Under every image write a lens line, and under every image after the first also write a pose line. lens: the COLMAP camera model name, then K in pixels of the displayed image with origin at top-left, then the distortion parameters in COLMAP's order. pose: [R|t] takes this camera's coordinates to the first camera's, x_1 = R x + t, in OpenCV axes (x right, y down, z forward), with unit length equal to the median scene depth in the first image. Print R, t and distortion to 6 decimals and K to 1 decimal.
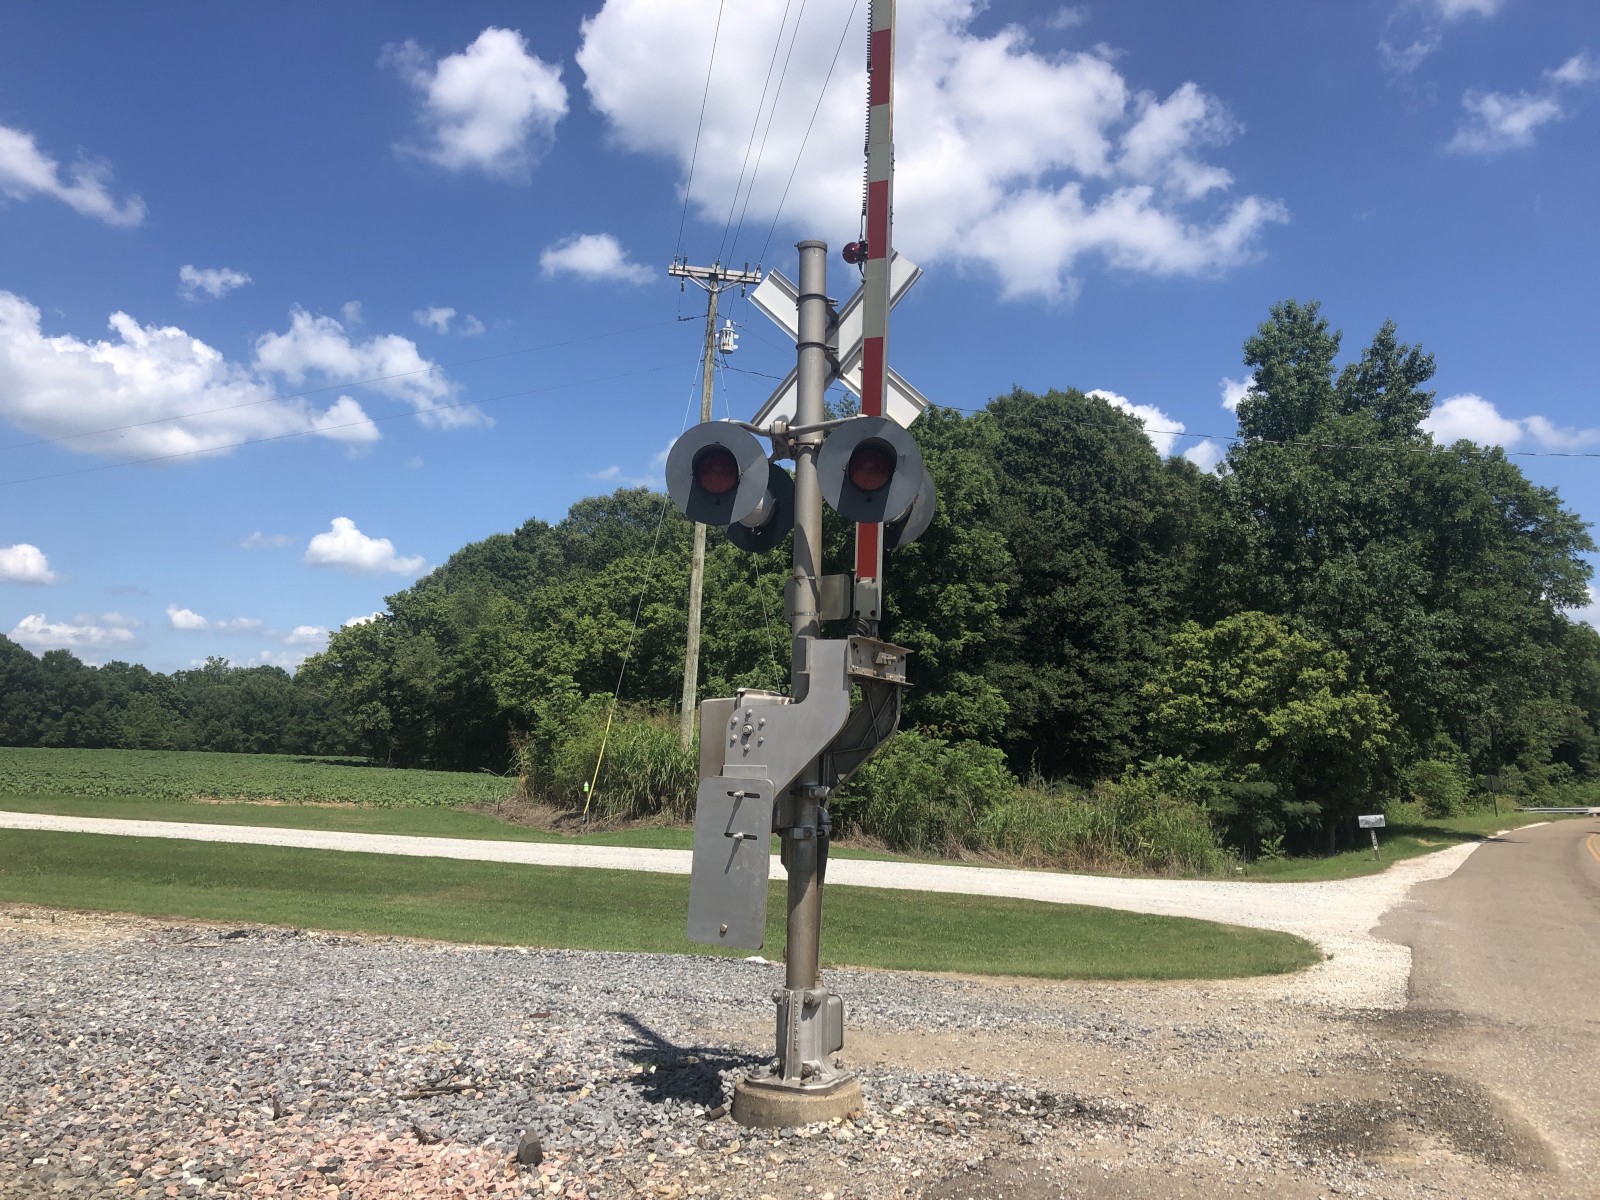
lens RADIAL K [[1291.1, 0, 814.7], [0, 1291.1, 576.8], [0, 0, 1]] dist [0.052919, -0.071146]
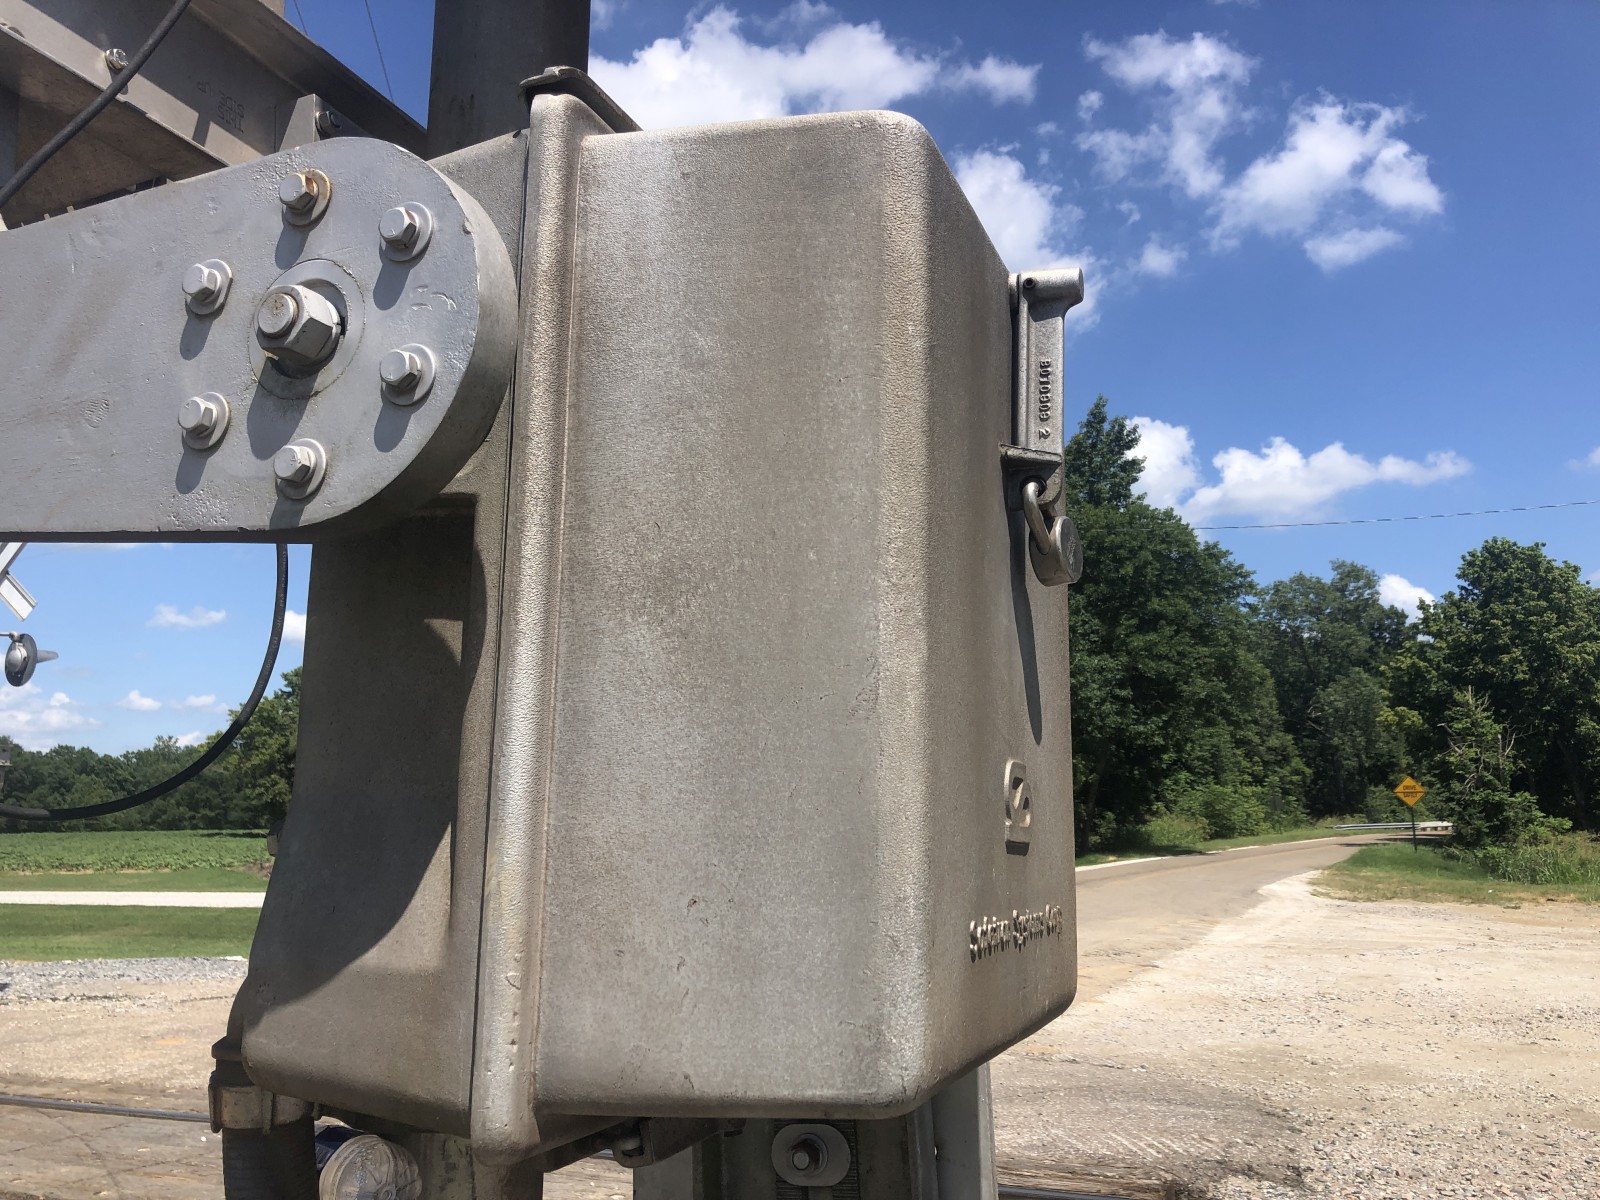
lens RADIAL K [[1307.7, 0, 839.5], [0, 1307.7, 599.9], [0, 0, 1]] dist [0.026685, 0.004587]
pose [[0.998888, -0.041886, 0.021644, 0.212534], [0.042308, 0.998916, -0.019428, -0.009384], [-0.020806, 0.020323, 0.999577, -0.147811]]
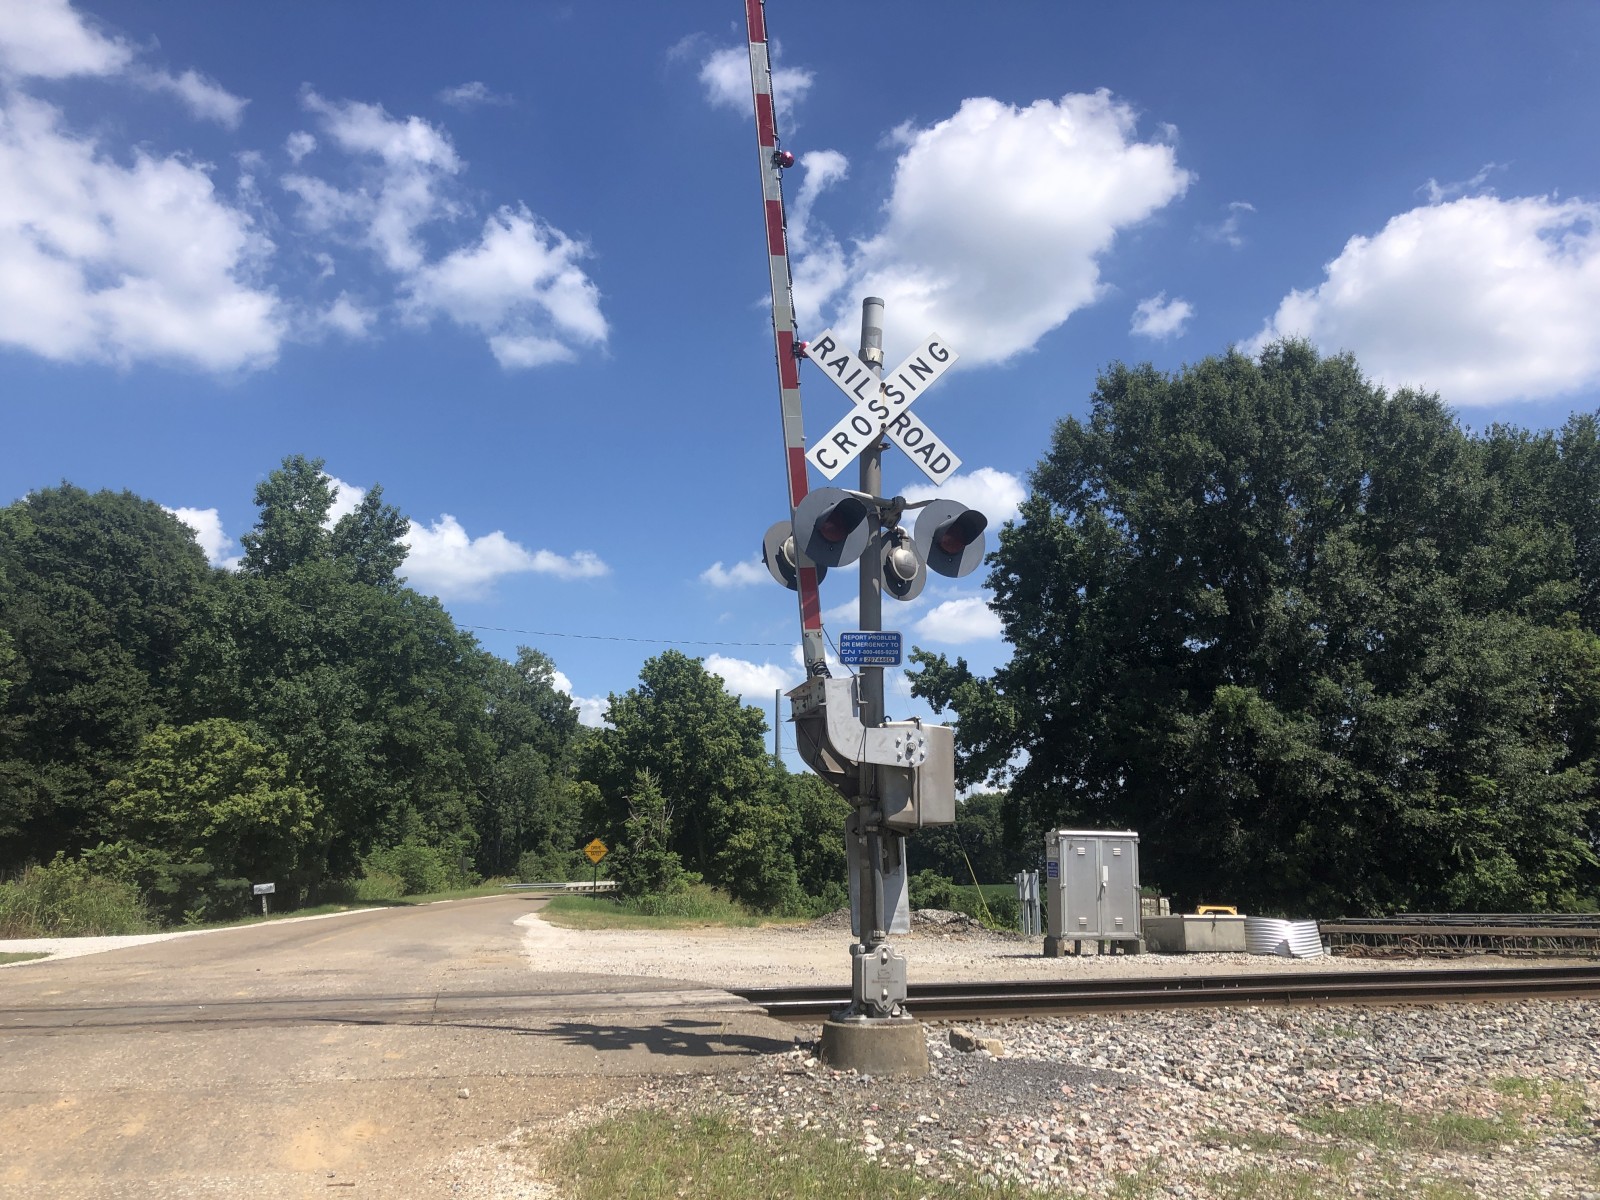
lens RADIAL K [[1305.4, 0, 812.8], [0, 1305.4, 555.8], [0, 0, 1]] dist [0.060073, -0.083720]
pose [[0.797935, 0.105589, 0.593422, 0.042163], [-0.053156, 0.993028, -0.105217, -0.022754], [-0.600394, 0.052412, 0.797985, -0.291271]]
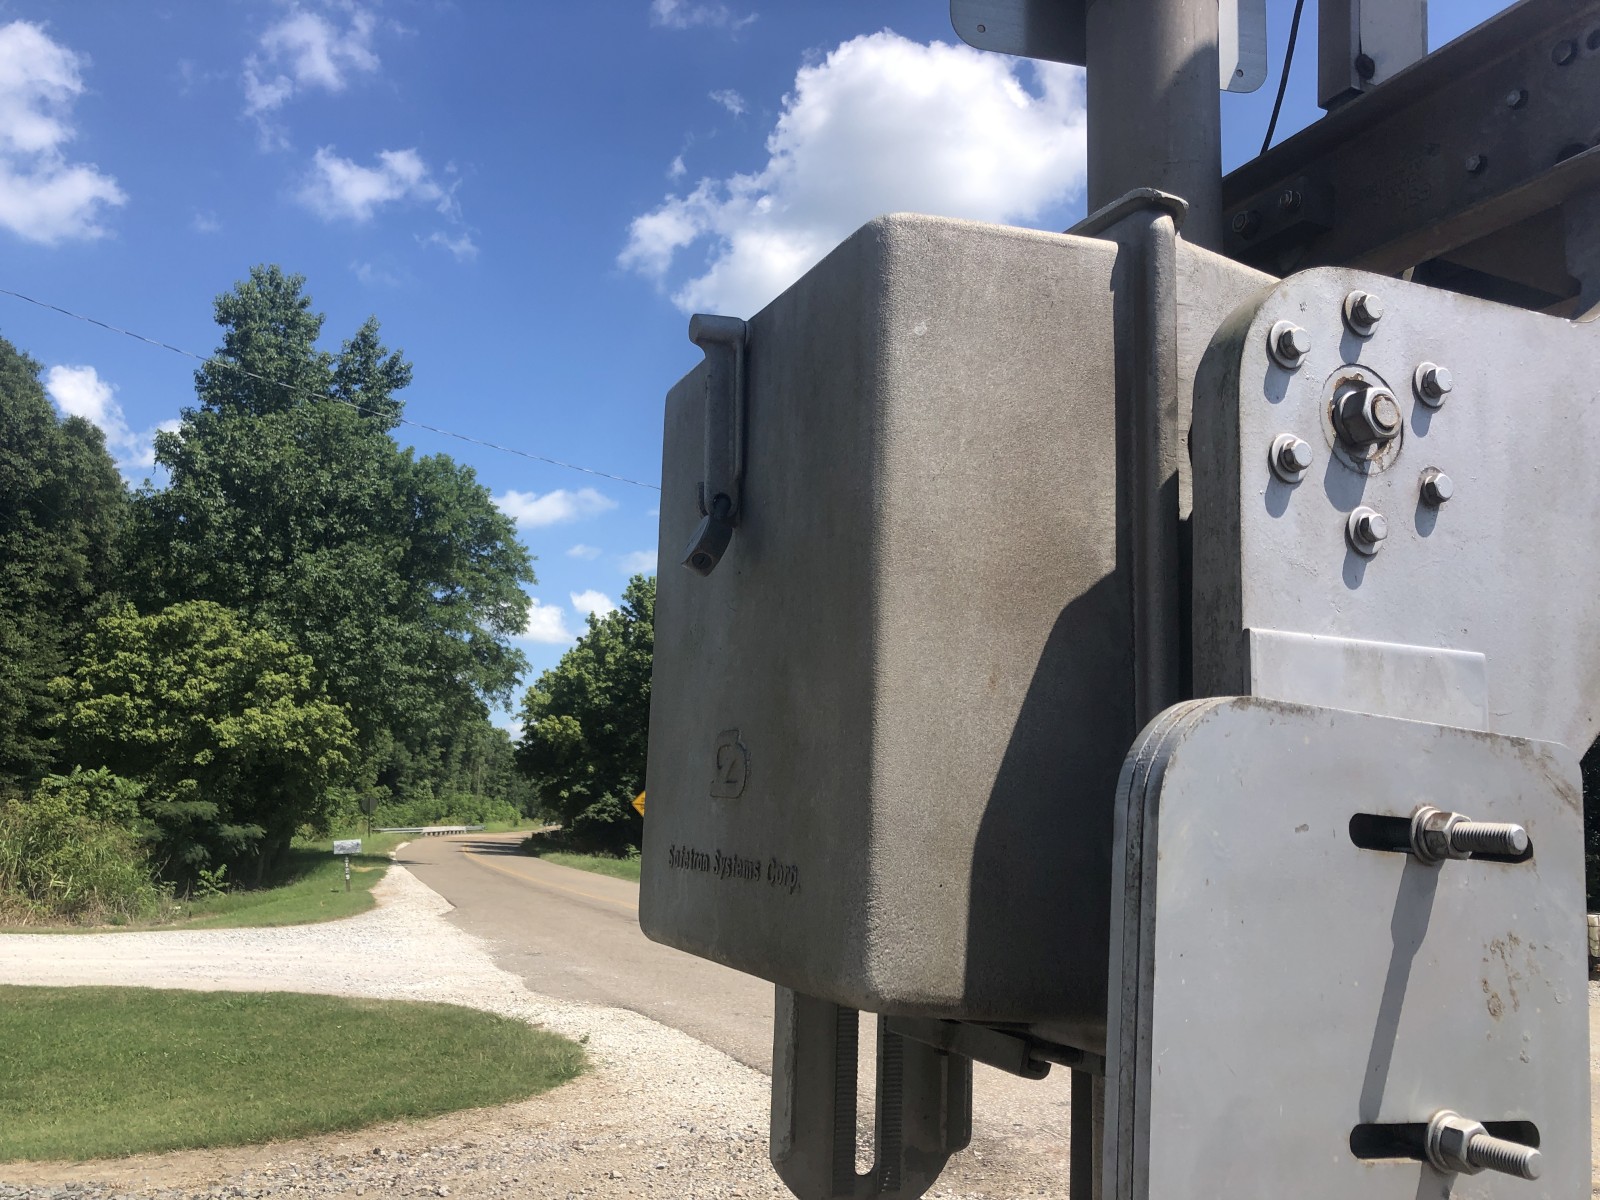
lens RADIAL K [[1287.0, 0, 800.0], [0, 1287.0, 600.0], [0, 0, 1]] dist [-0.006723, -0.001981]
pose [[0.659149, 0.122022, 0.742047, -0.030613], [-0.121938, 0.991032, -0.054649, 0.024751], [-0.742061, -0.054462, 0.668117, 0.151931]]
